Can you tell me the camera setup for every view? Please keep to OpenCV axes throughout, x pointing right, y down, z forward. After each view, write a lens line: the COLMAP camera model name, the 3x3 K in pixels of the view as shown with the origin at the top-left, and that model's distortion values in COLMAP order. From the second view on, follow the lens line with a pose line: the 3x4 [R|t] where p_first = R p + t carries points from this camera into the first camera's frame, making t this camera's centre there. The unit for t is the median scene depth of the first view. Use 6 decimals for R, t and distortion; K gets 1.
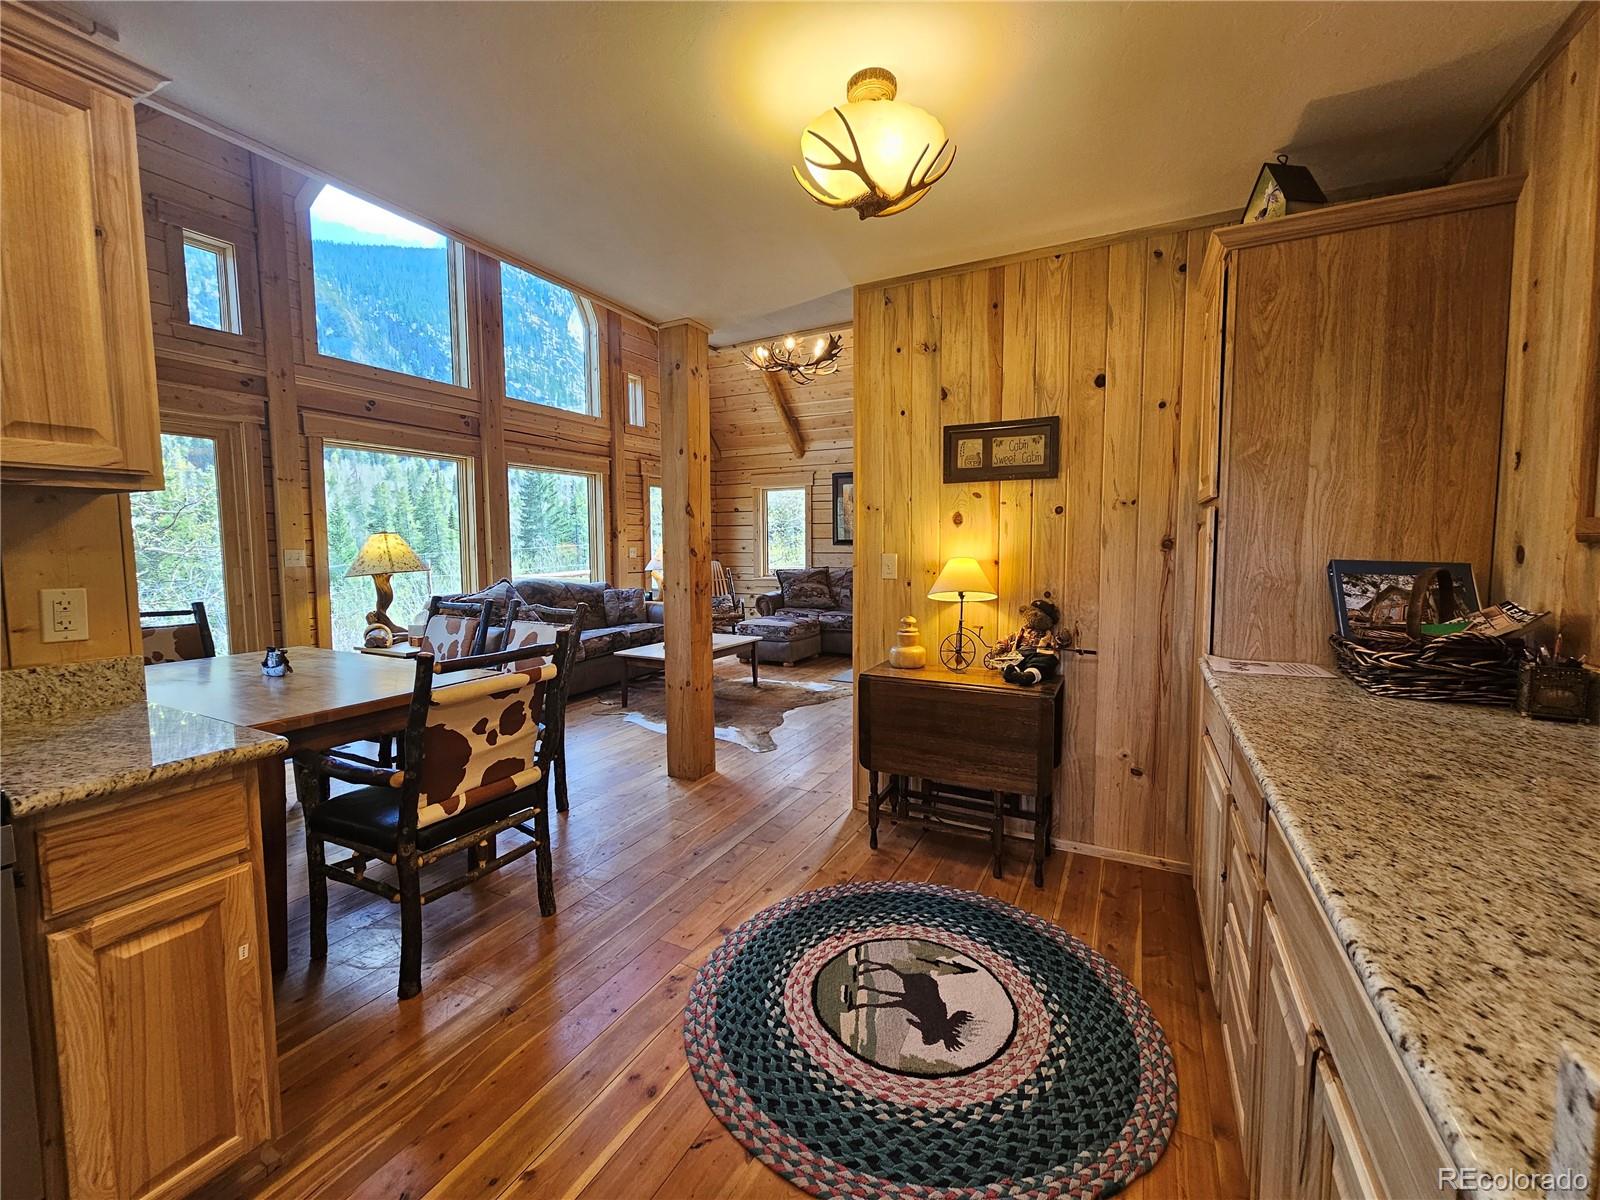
lens RADIAL K [[656.0, 0, 797.1], [0, 656.0, 593.0], [0, 0, 1]] dist [0.012892, -0.000007]
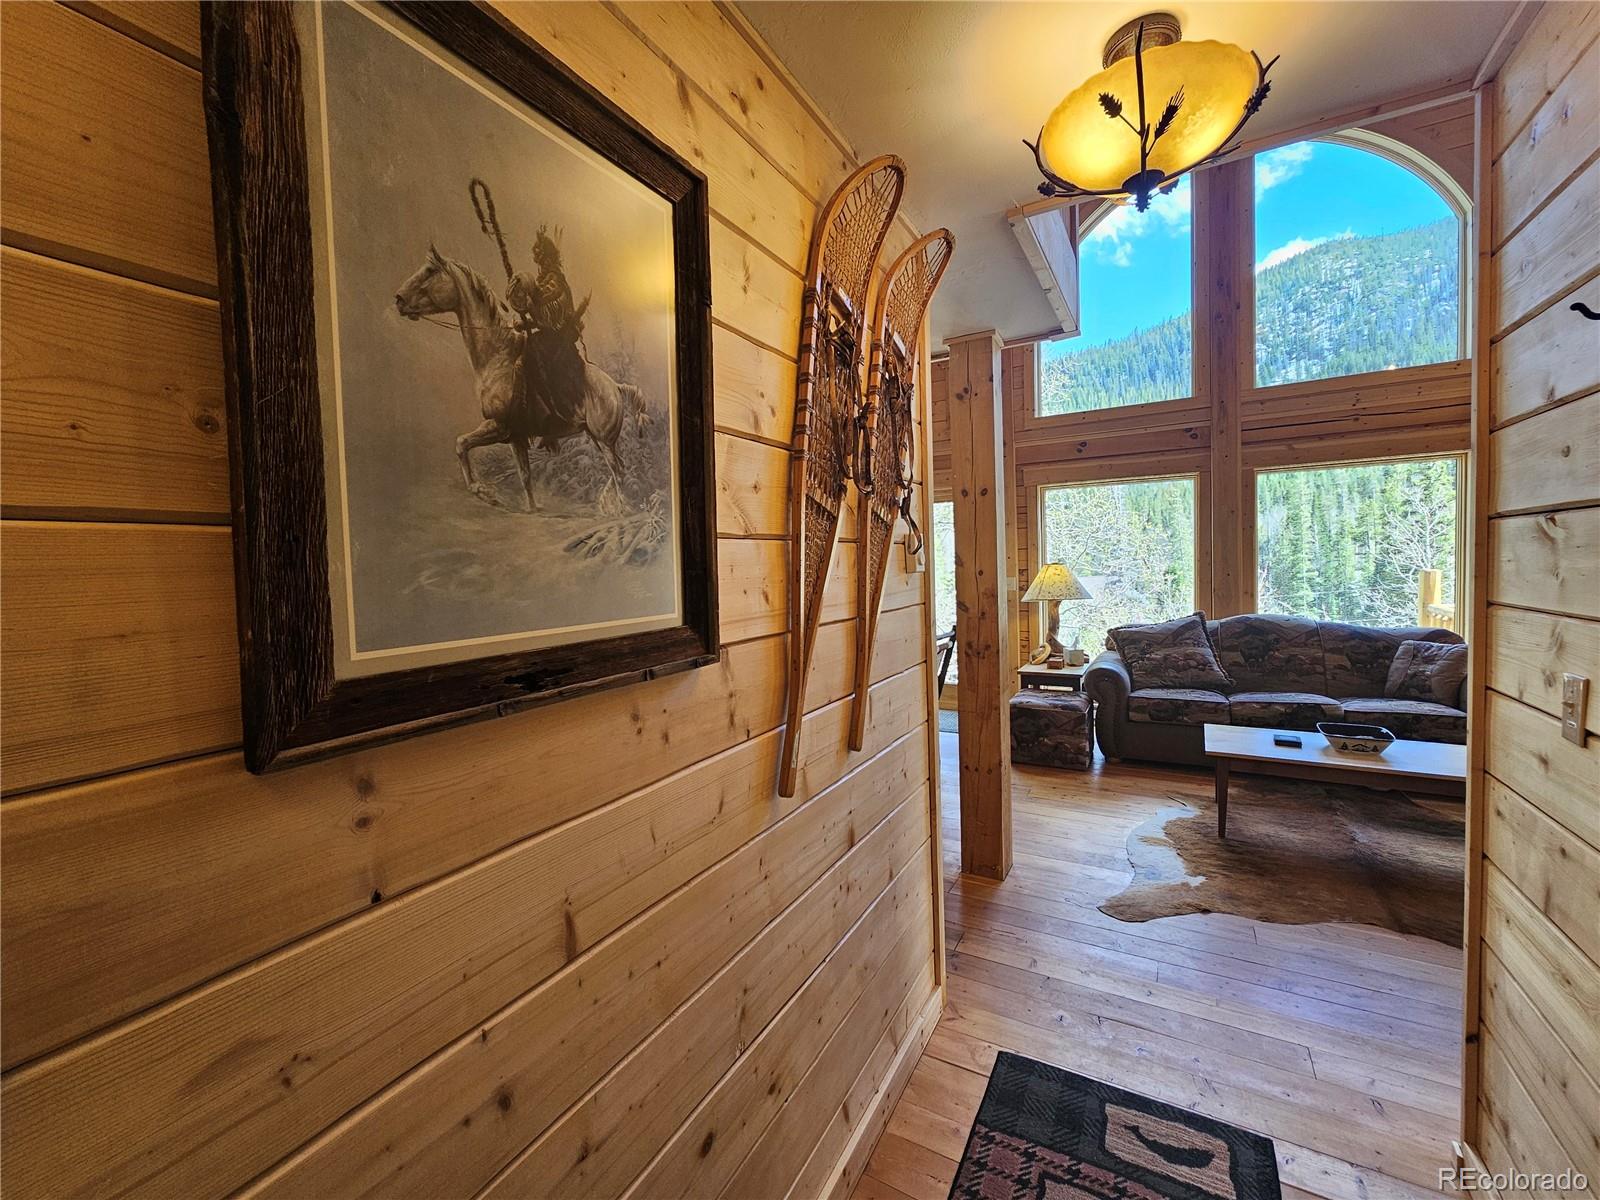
lens RADIAL K [[656.0, 0, 797.1], [0, 656.0, 593.0], [0, 0, 1]] dist [0.012892, -0.000007]
pose [[-0.046445, 0.058664, -0.997197, 0.434454], [-0.041261, 0.997309, 0.060592, -0.075193], [0.998068, 0.043959, -0.043899, 0.507694]]
